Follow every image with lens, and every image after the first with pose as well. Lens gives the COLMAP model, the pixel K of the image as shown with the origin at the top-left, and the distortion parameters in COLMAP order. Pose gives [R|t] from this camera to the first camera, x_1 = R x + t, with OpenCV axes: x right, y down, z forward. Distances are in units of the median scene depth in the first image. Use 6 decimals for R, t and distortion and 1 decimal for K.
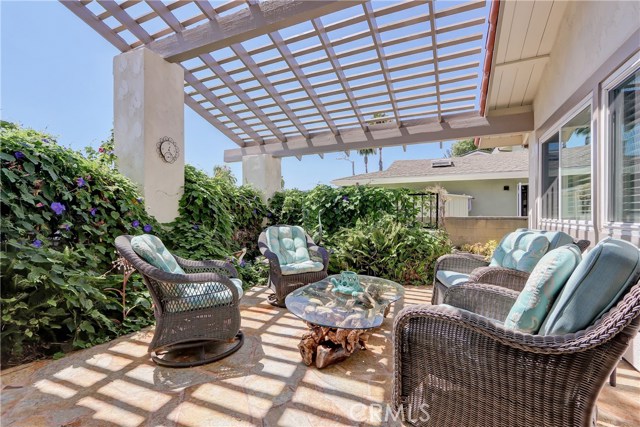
lens RADIAL K [[294.6, 0, 317.0], [0, 294.6, 212.3], [0, 0, 1]] dist [0.006879, -0.000845]
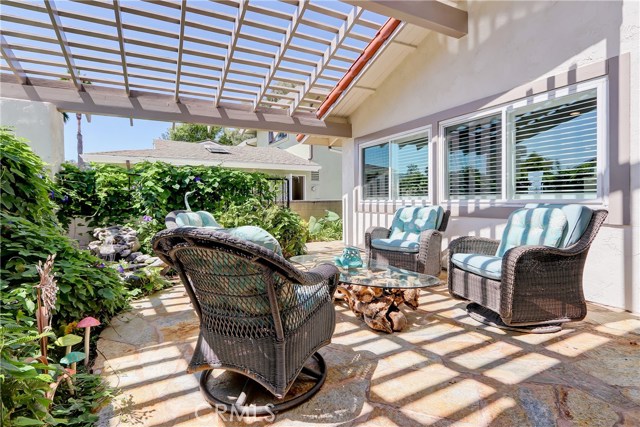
lens RADIAL K [[294.6, 0, 317.0], [0, 294.6, 212.3], [0, 0, 1]] dist [0.006879, -0.000845]
pose [[0.632081, -0.040832, 0.773826, -0.368096], [0.000043, 0.998613, 0.052658, 0.003728], [-0.774902, -0.033251, 0.631206, 0.174385]]
